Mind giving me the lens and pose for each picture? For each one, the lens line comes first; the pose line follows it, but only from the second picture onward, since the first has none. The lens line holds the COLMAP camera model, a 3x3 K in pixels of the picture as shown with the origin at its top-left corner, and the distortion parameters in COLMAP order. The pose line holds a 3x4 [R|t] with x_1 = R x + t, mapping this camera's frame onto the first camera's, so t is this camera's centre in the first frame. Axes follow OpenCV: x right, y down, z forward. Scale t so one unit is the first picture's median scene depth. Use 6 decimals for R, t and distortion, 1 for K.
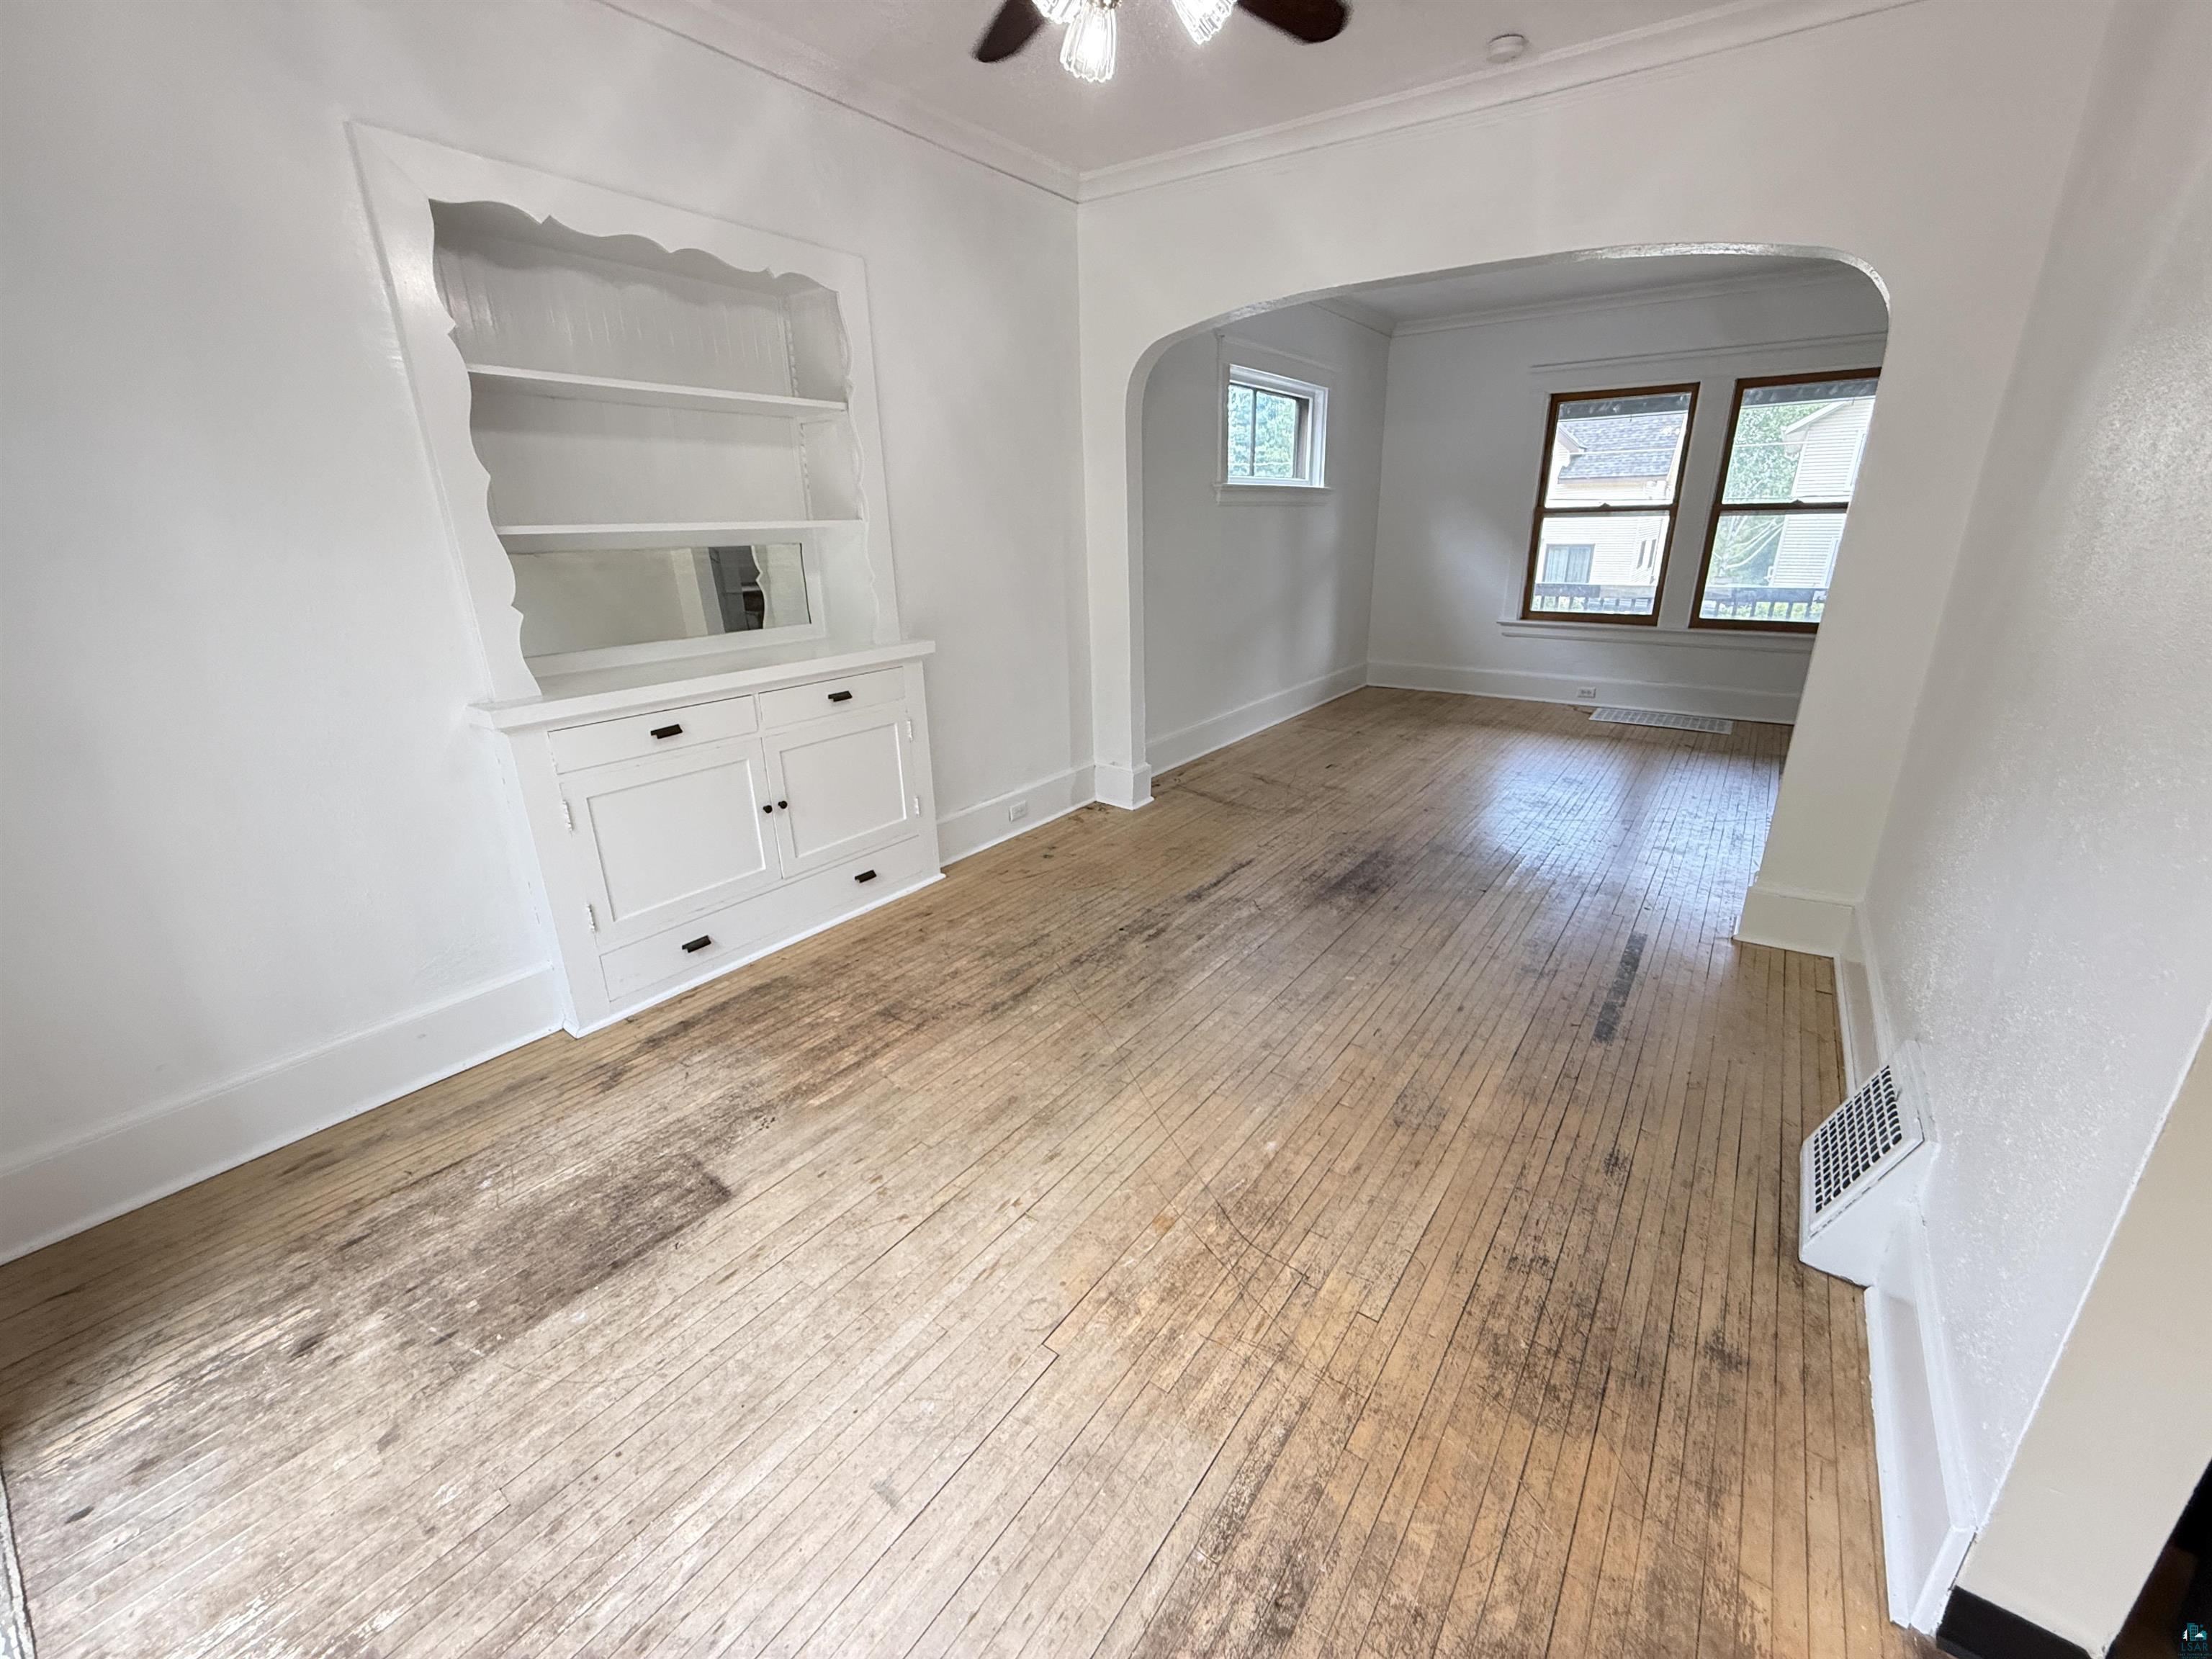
lens RADIAL K [[884.3, 0, 1104.6], [0, 884.3, 828.7], [0, 0, 1]] dist [-0.000106, 0.000071]
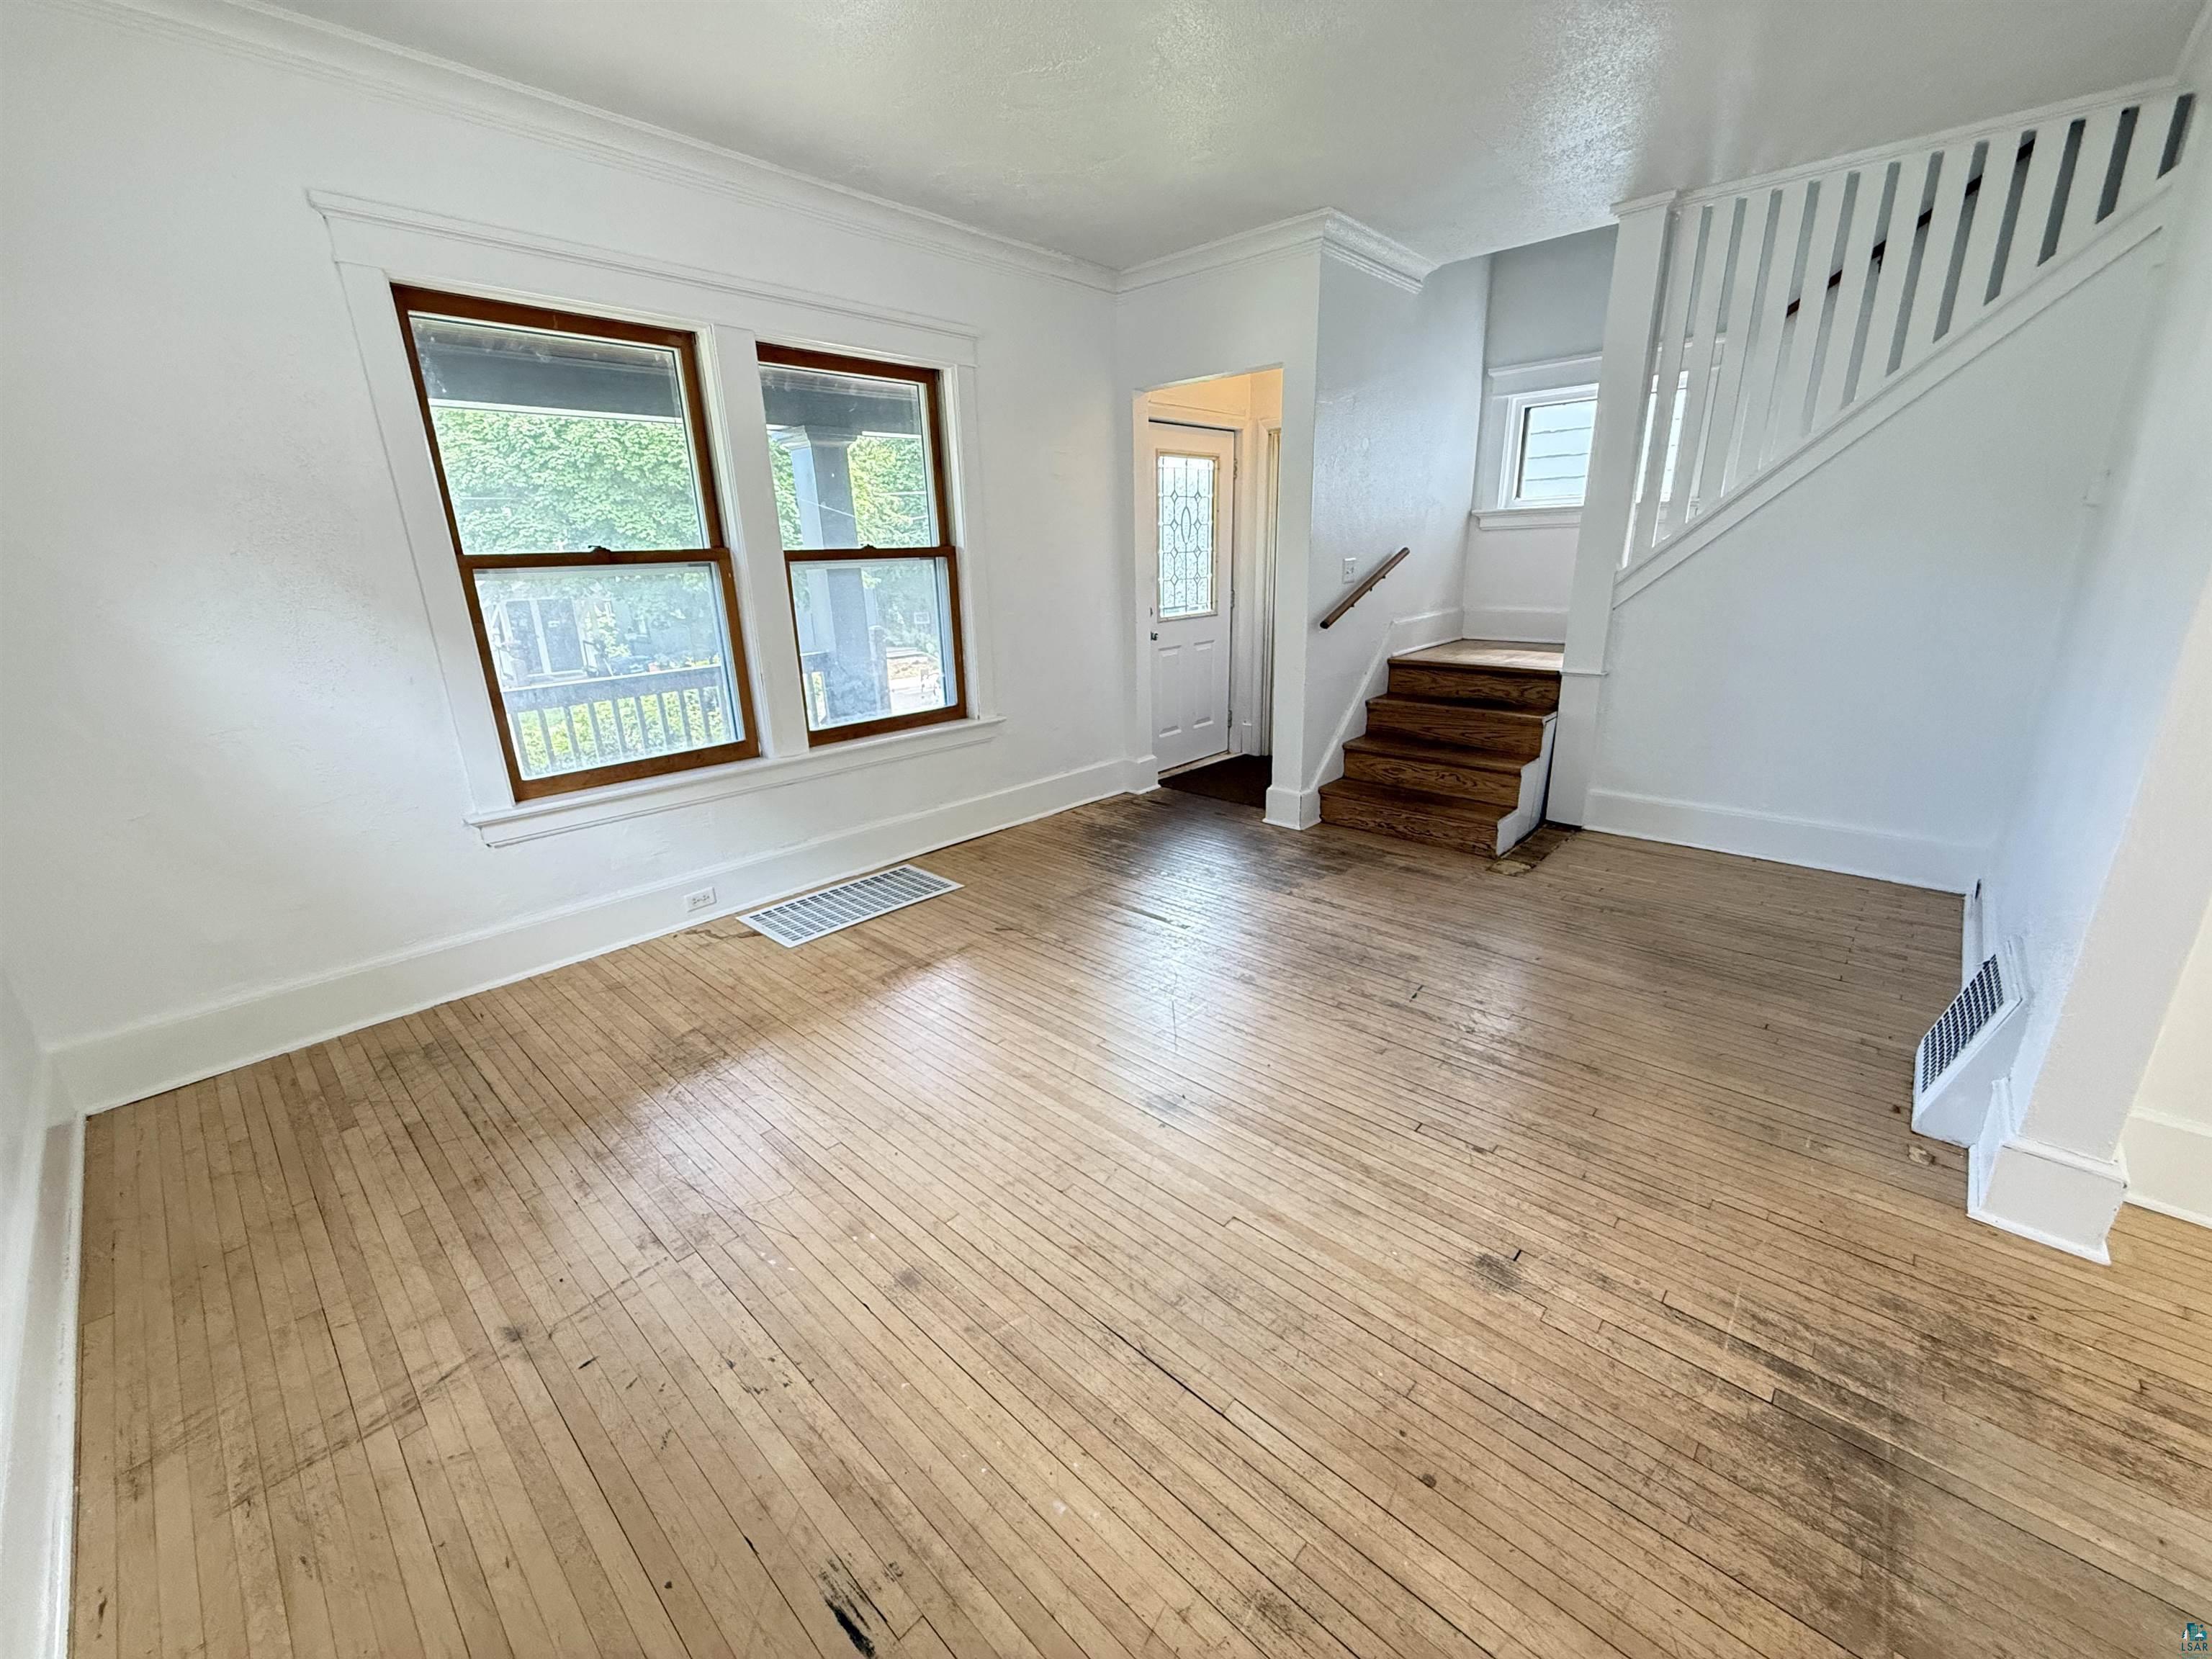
lens RADIAL K [[884.3, 0, 1104.6], [0, 884.3, 828.7], [0, 0, 1]] dist [-0.000106, 0.000071]
pose [[0.100382, -0.289680, 0.951845, 0.082224], [0.344082, 0.907755, 0.239975, -0.245318], [-0.933558, 0.303423, 0.190796, 0.688544]]
